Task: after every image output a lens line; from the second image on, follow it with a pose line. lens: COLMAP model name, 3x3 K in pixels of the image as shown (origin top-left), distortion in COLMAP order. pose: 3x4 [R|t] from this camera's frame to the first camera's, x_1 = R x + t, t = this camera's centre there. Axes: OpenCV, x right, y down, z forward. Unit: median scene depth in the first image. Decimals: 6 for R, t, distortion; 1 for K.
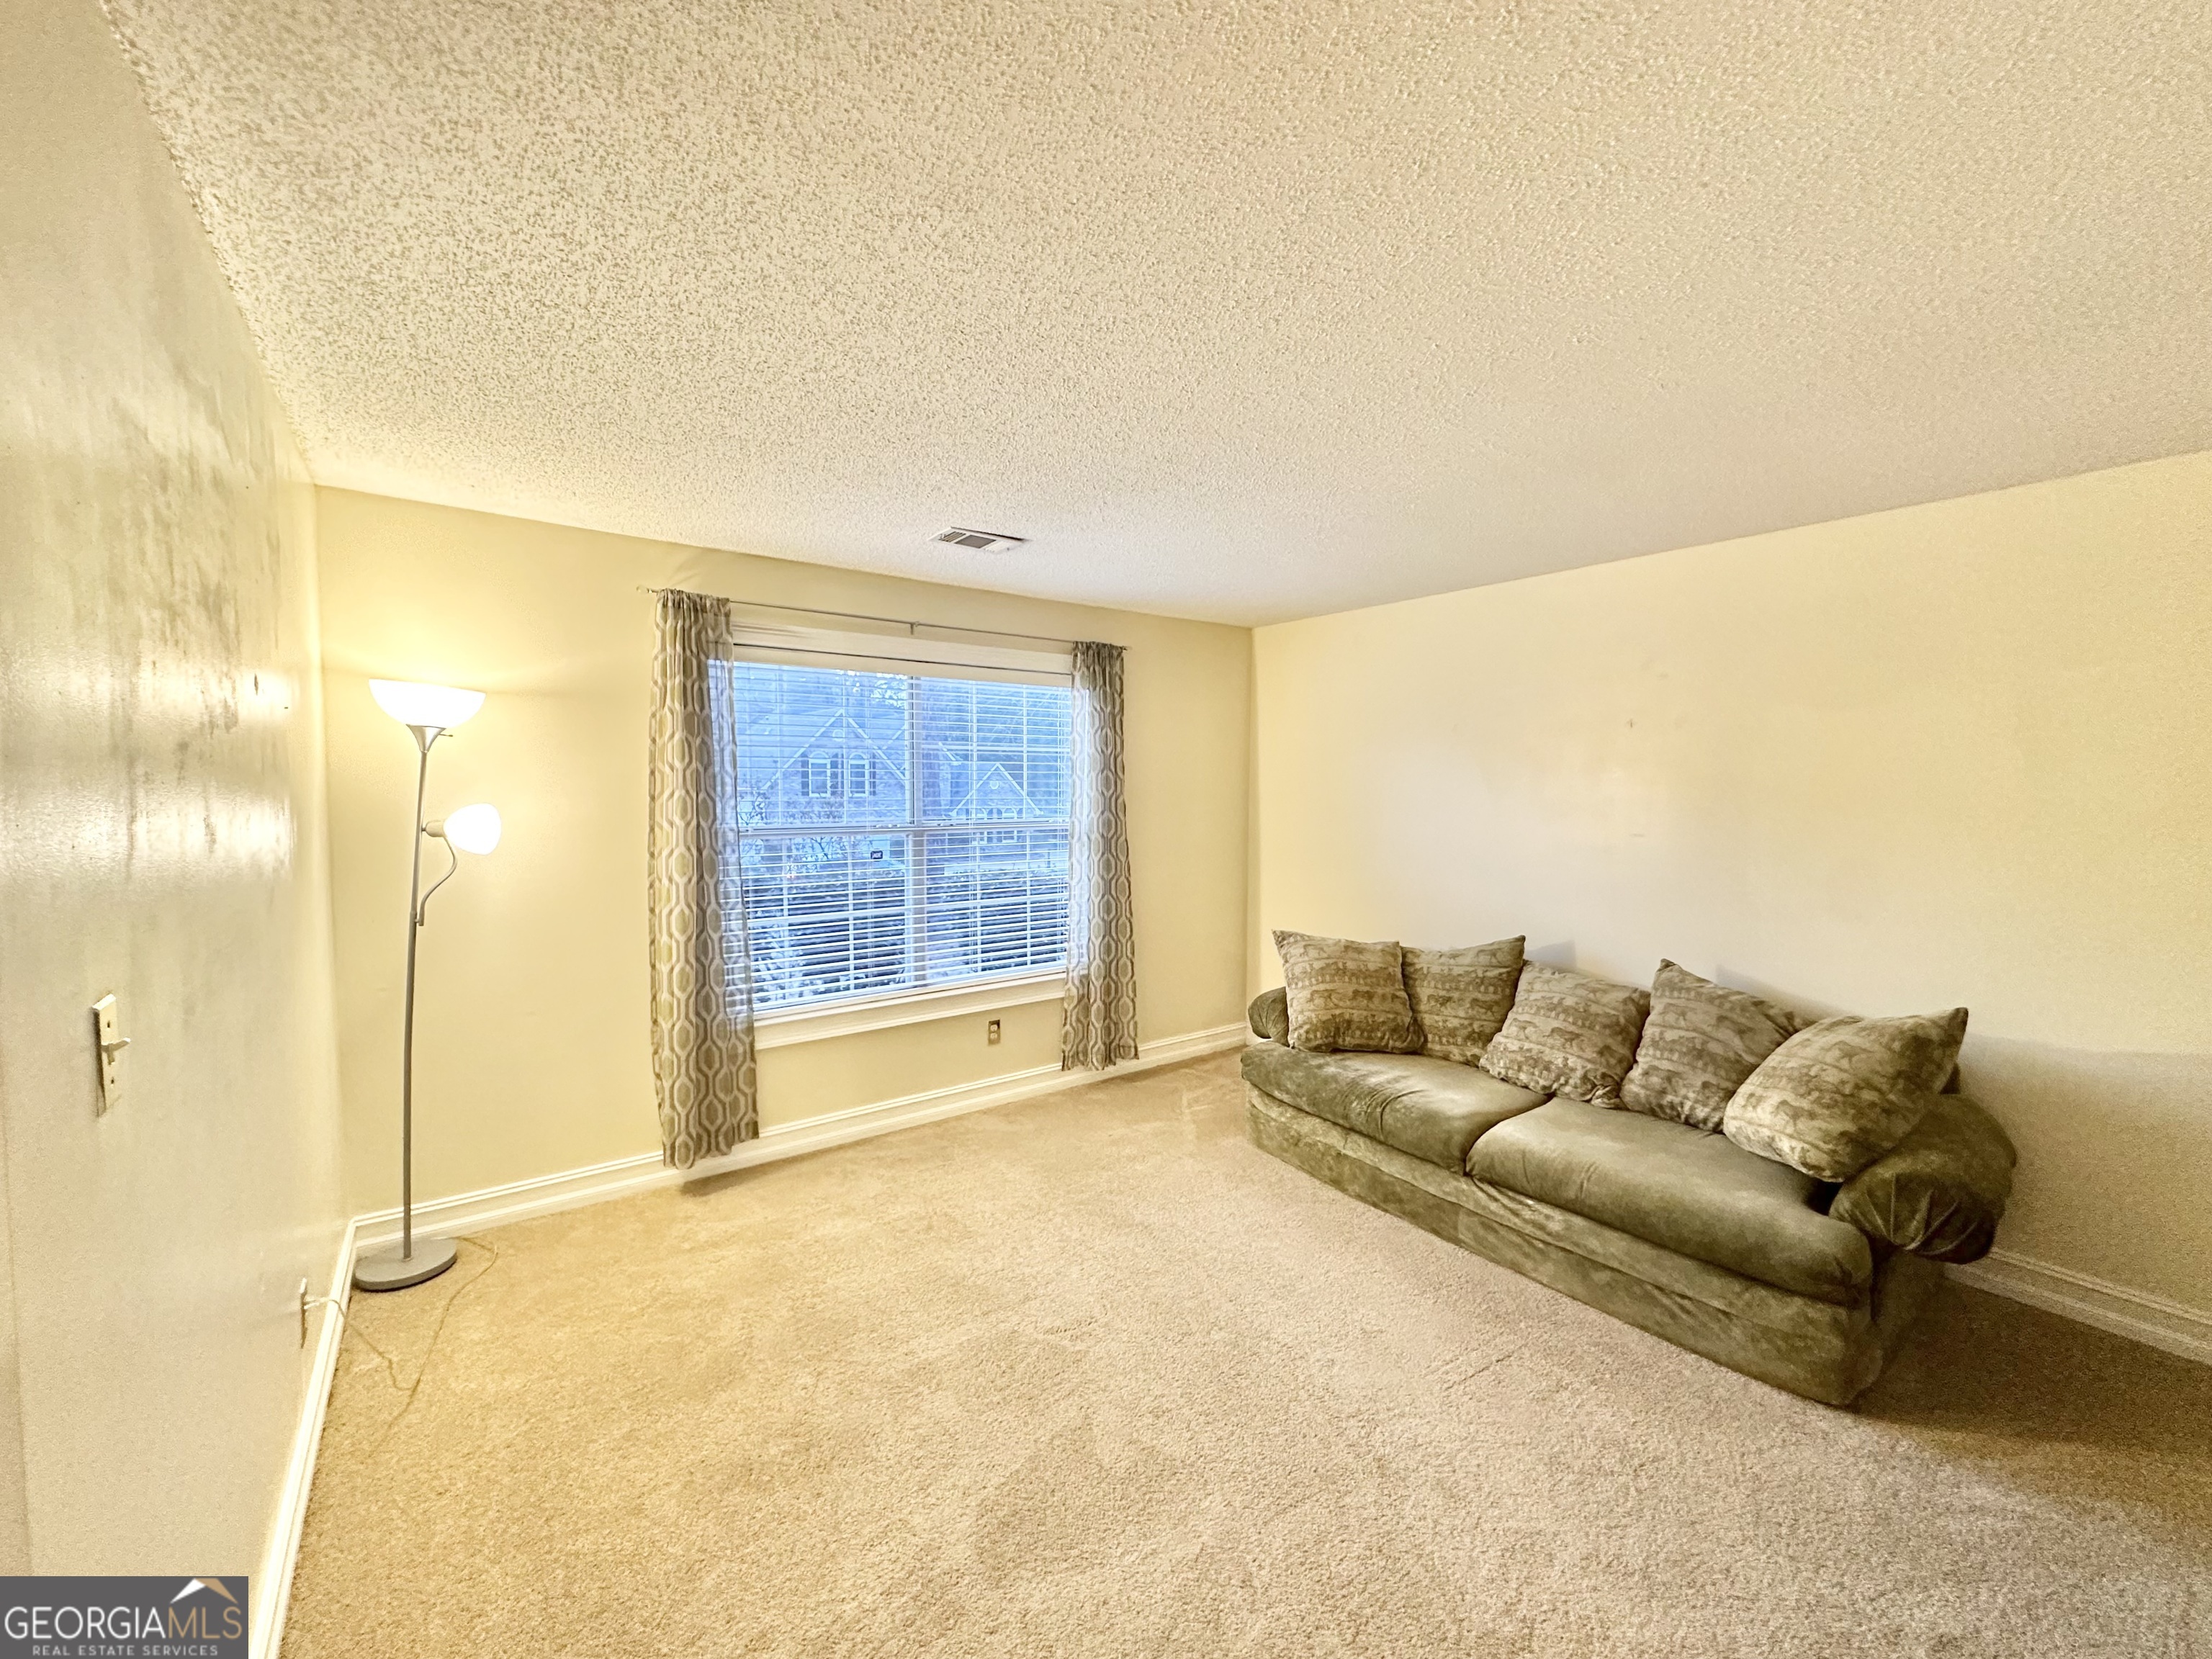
lens RADIAL K [[879.5, 0, 1109.0], [0, 879.5, 832.0], [0, 0, 1]] dist [-0.000759, -0.000130]
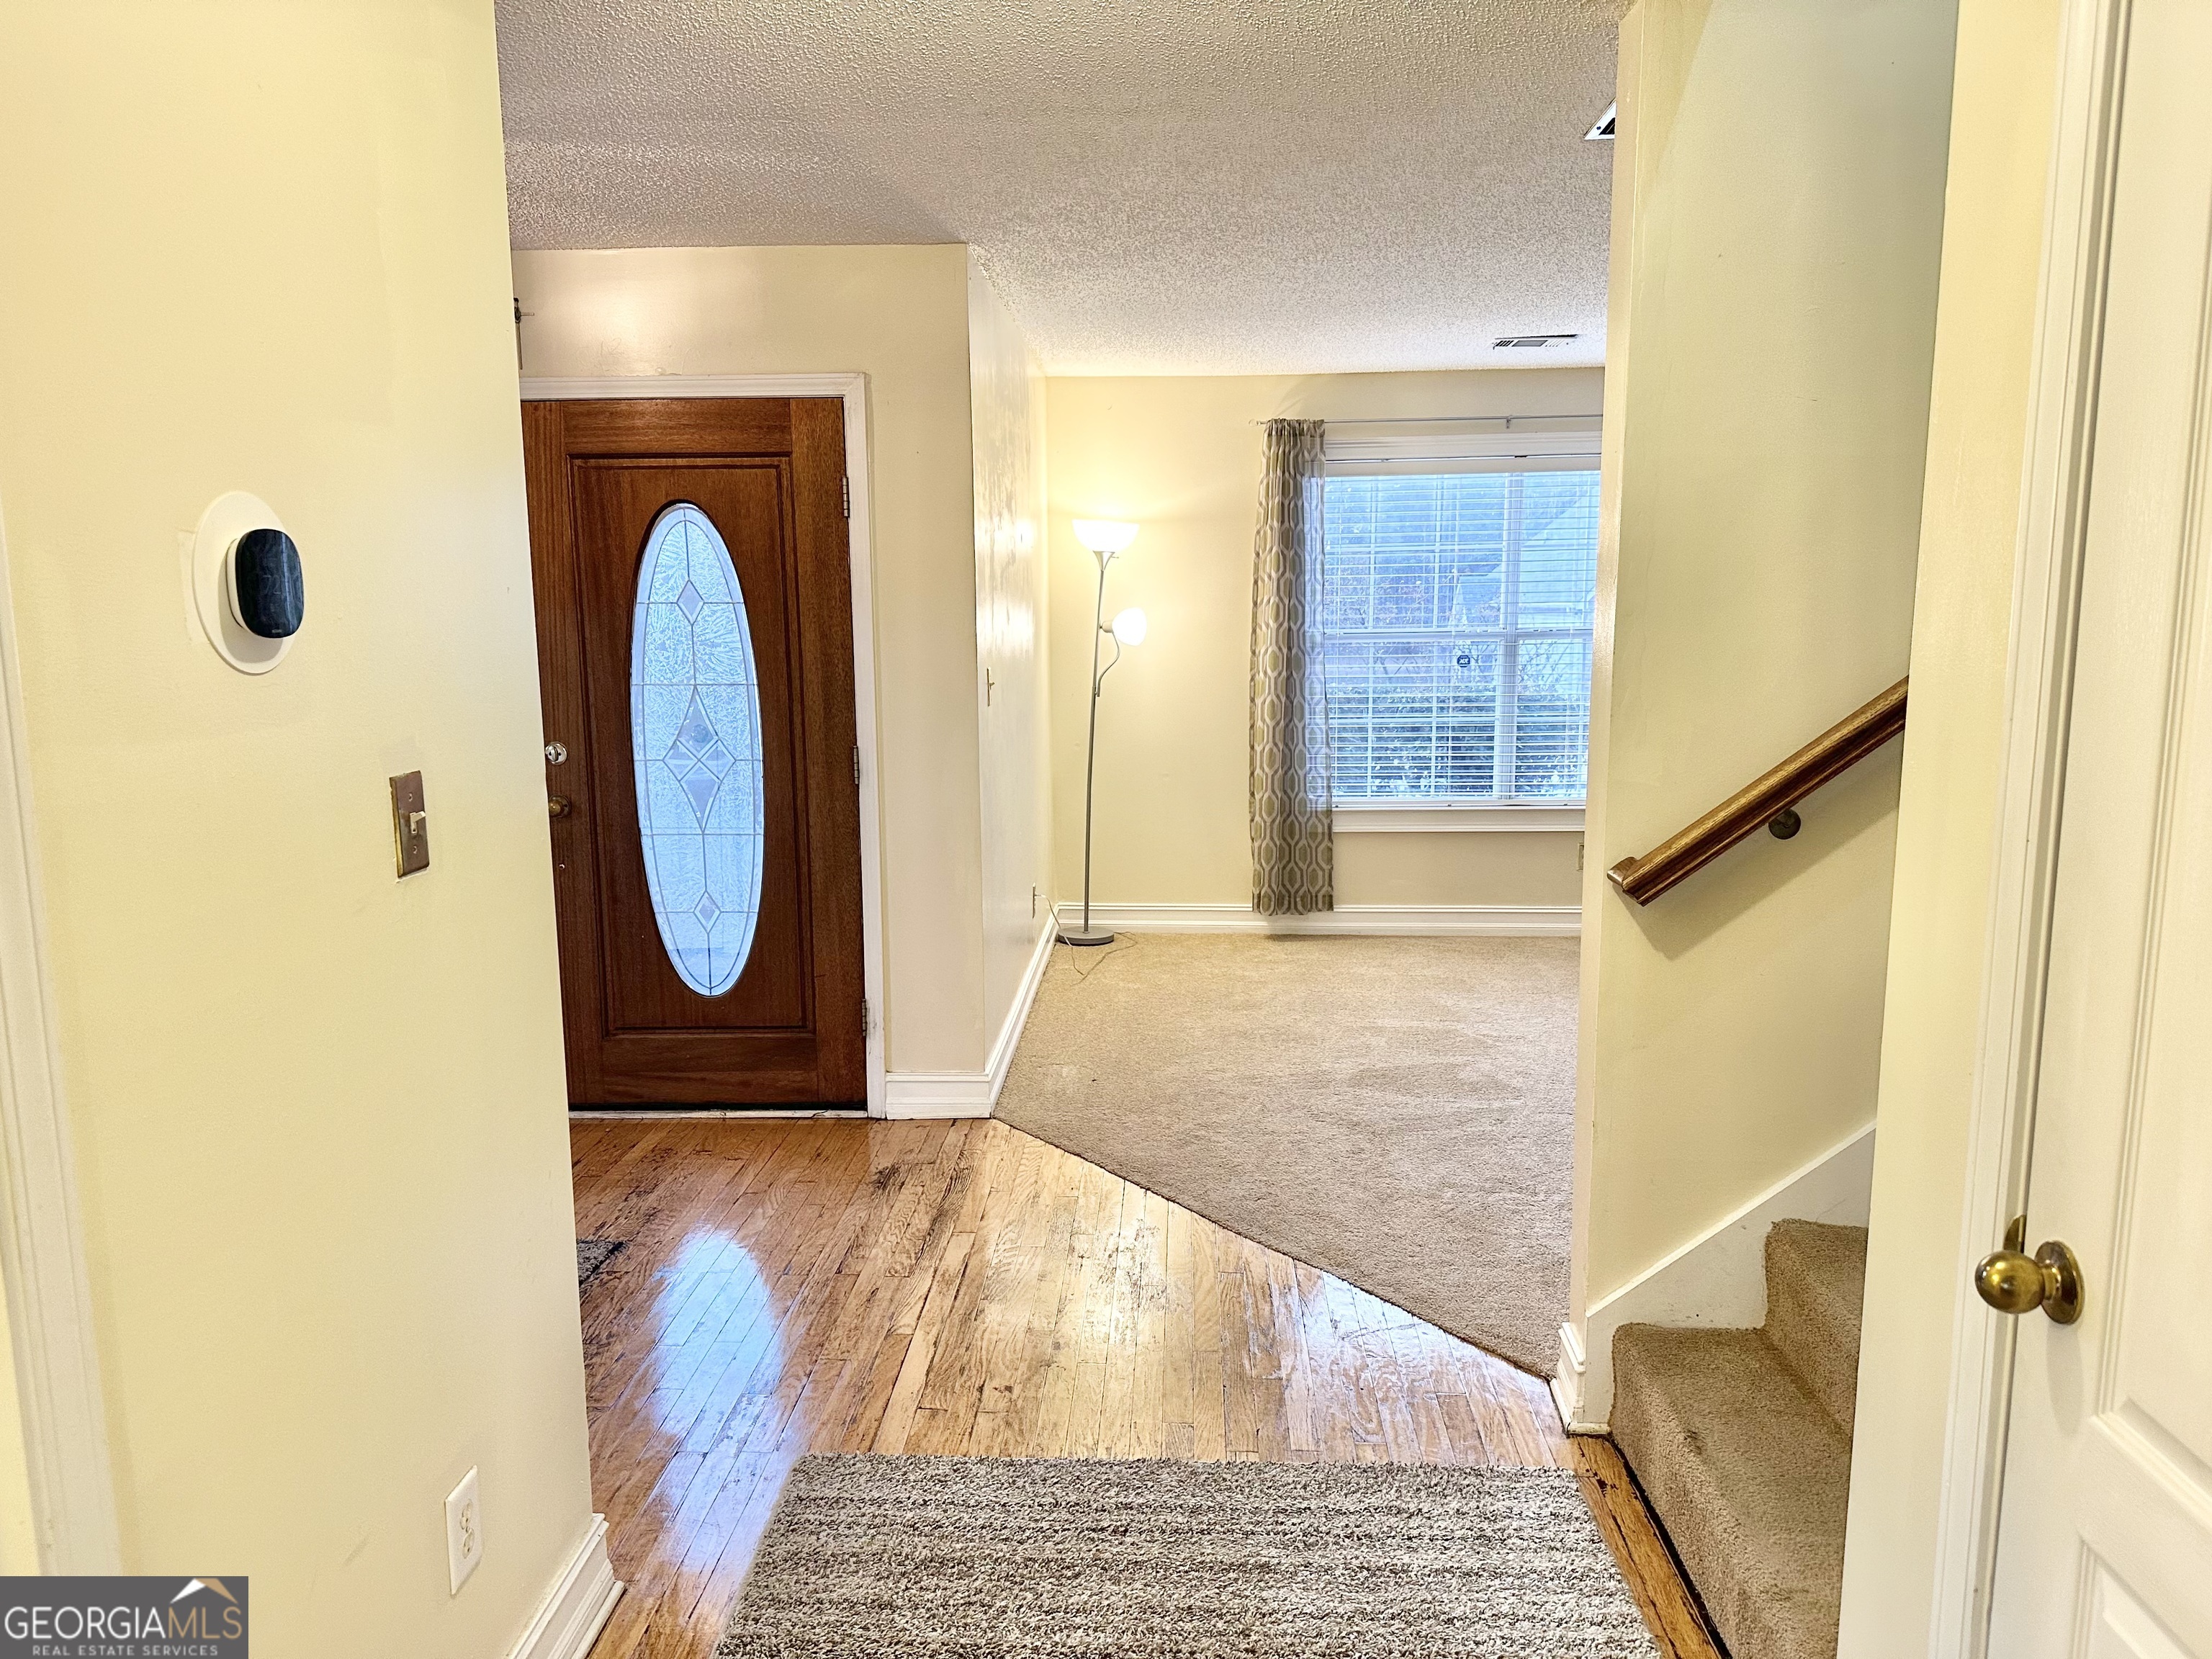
lens RADIAL K [[1582.3, 0, 1108.4], [0, 1582.3, 835.9], [0, 0, 1]] dist [0.037335, -0.010243]
pose [[0.772231, 0.080330, -0.630243, 0.670030], [-0.020939, 0.994654, 0.101120, 0.058470], [0.634997, -0.064891, 0.769784, -0.755214]]
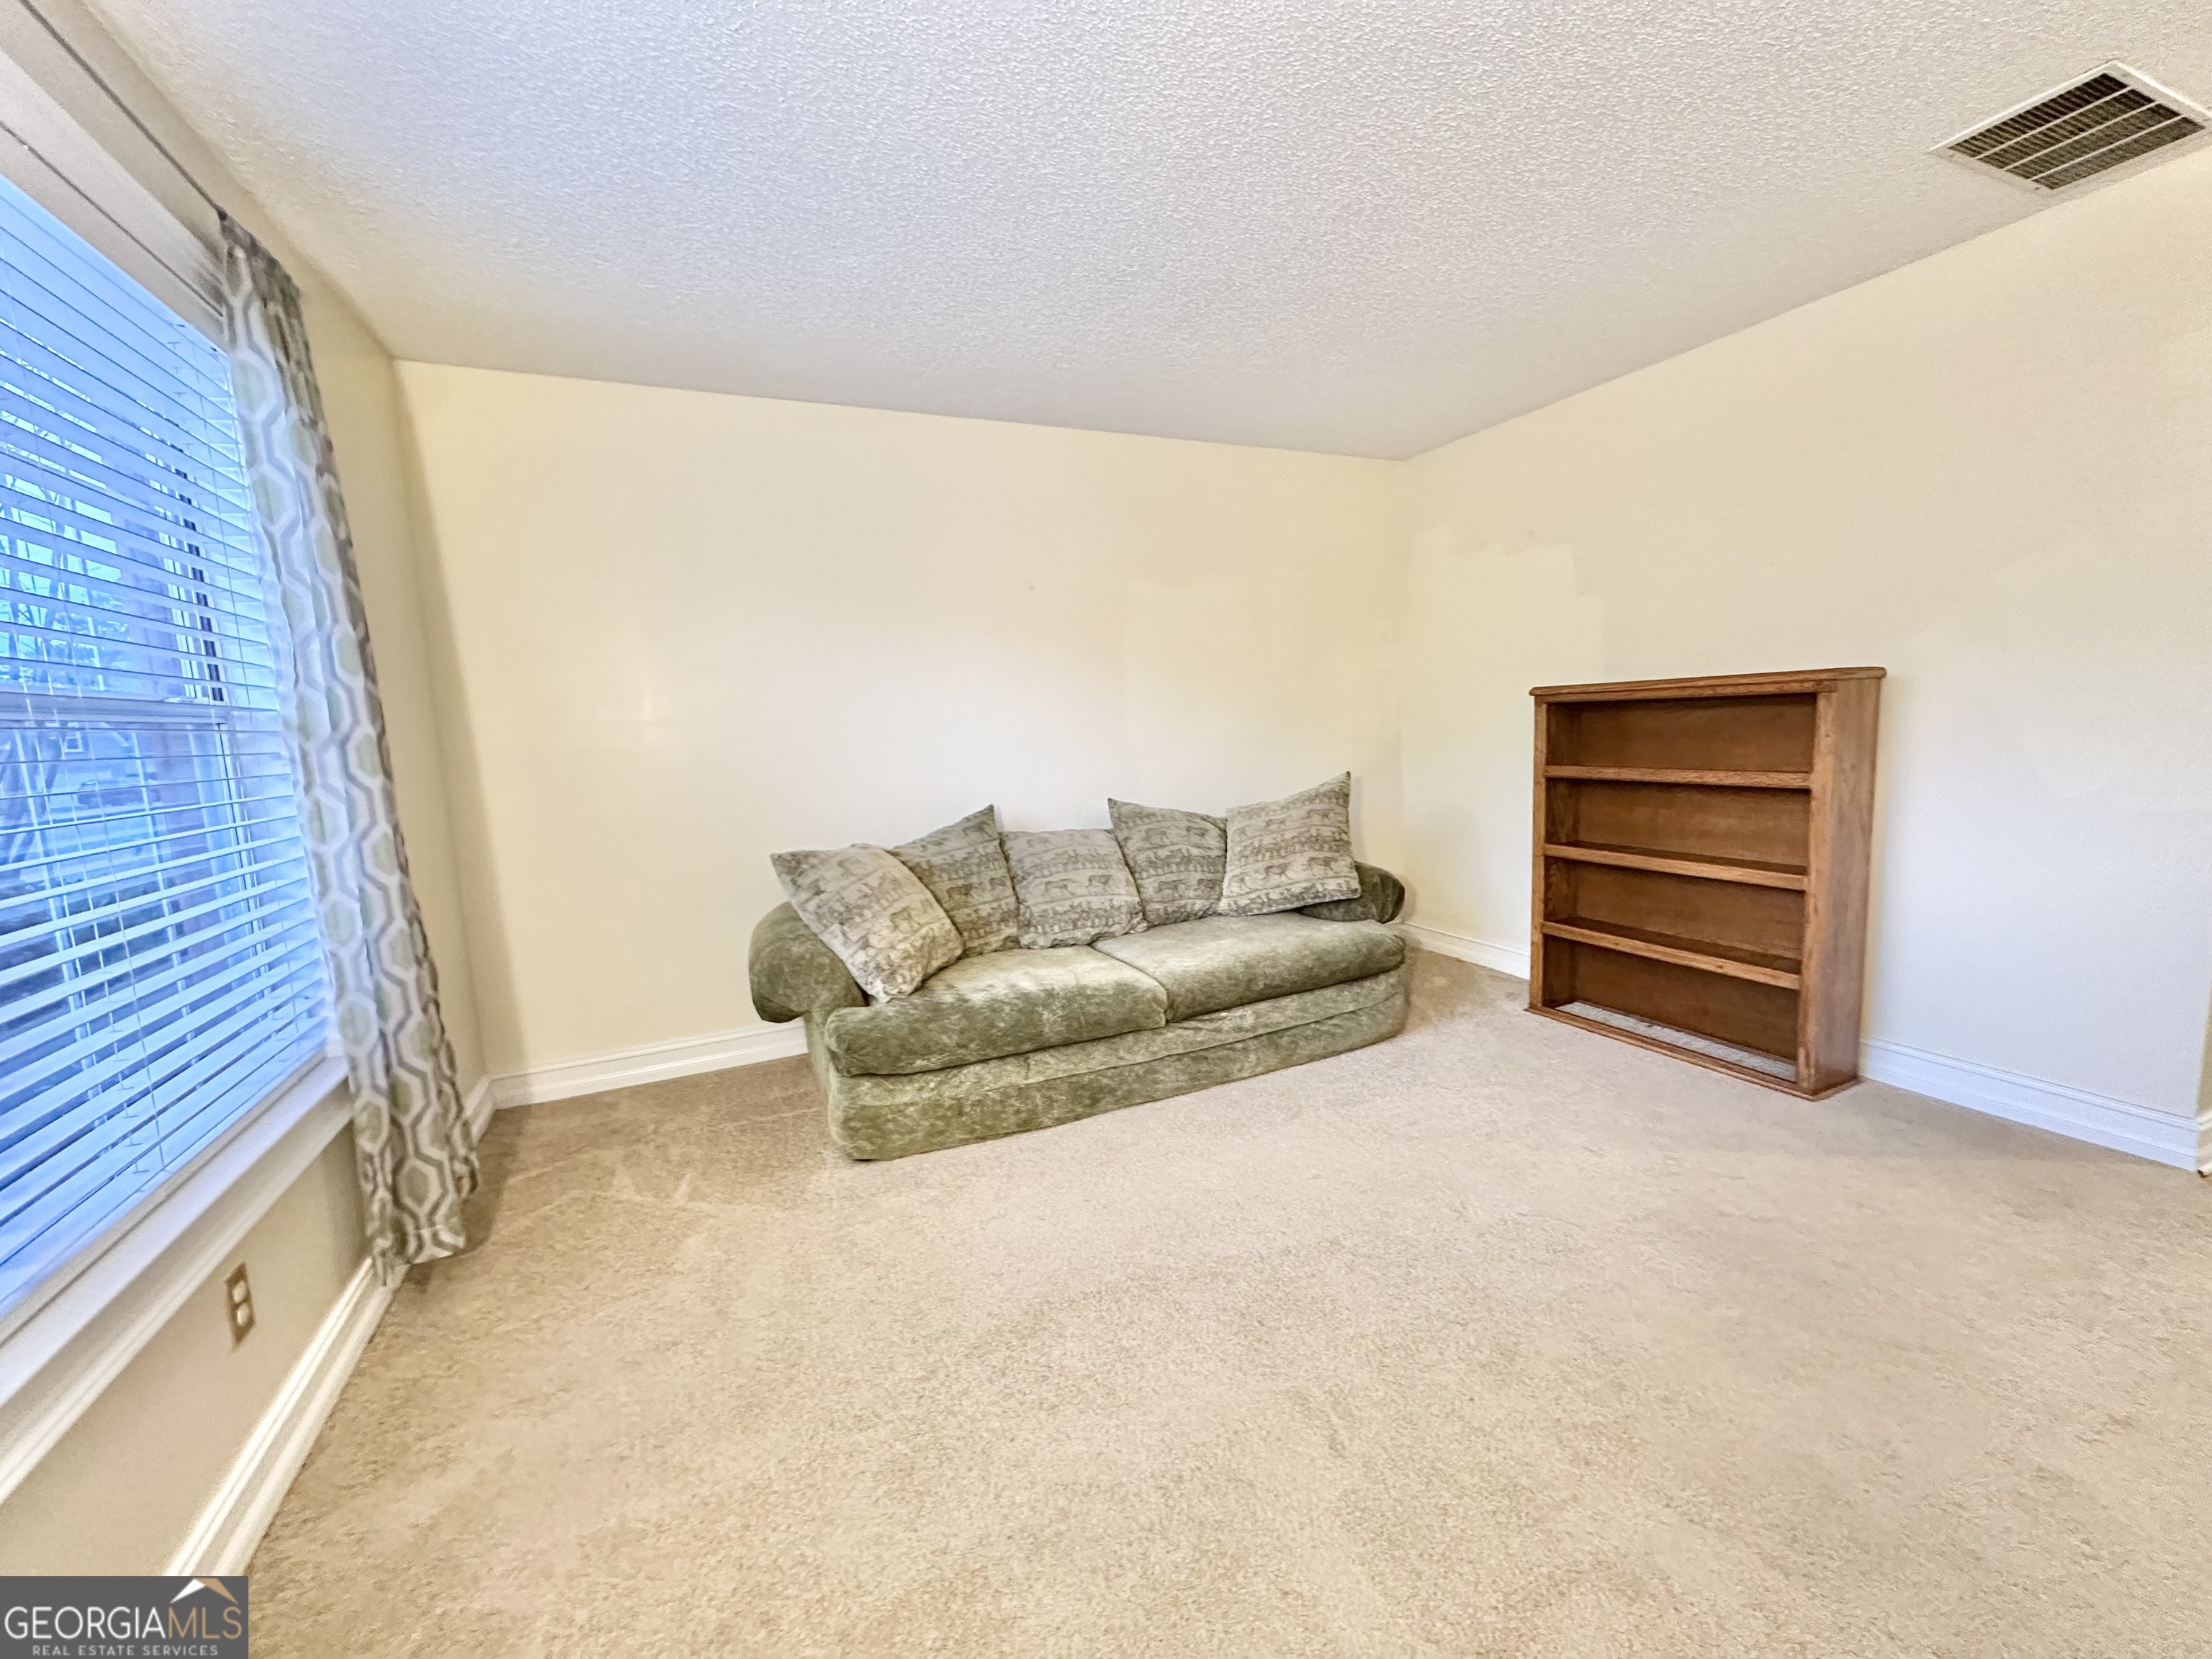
lens RADIAL K [[879.5, 0, 1099.5], [0, 879.5, 827.1], [0, 0, 1]] dist [-0.000759, -0.000130]
pose [[0.214807, -0.134750, 0.967316, -0.461537], [0.101474, 0.988155, 0.115119, 0.048259], [-0.971371, 0.073429, 0.225937, 0.736975]]
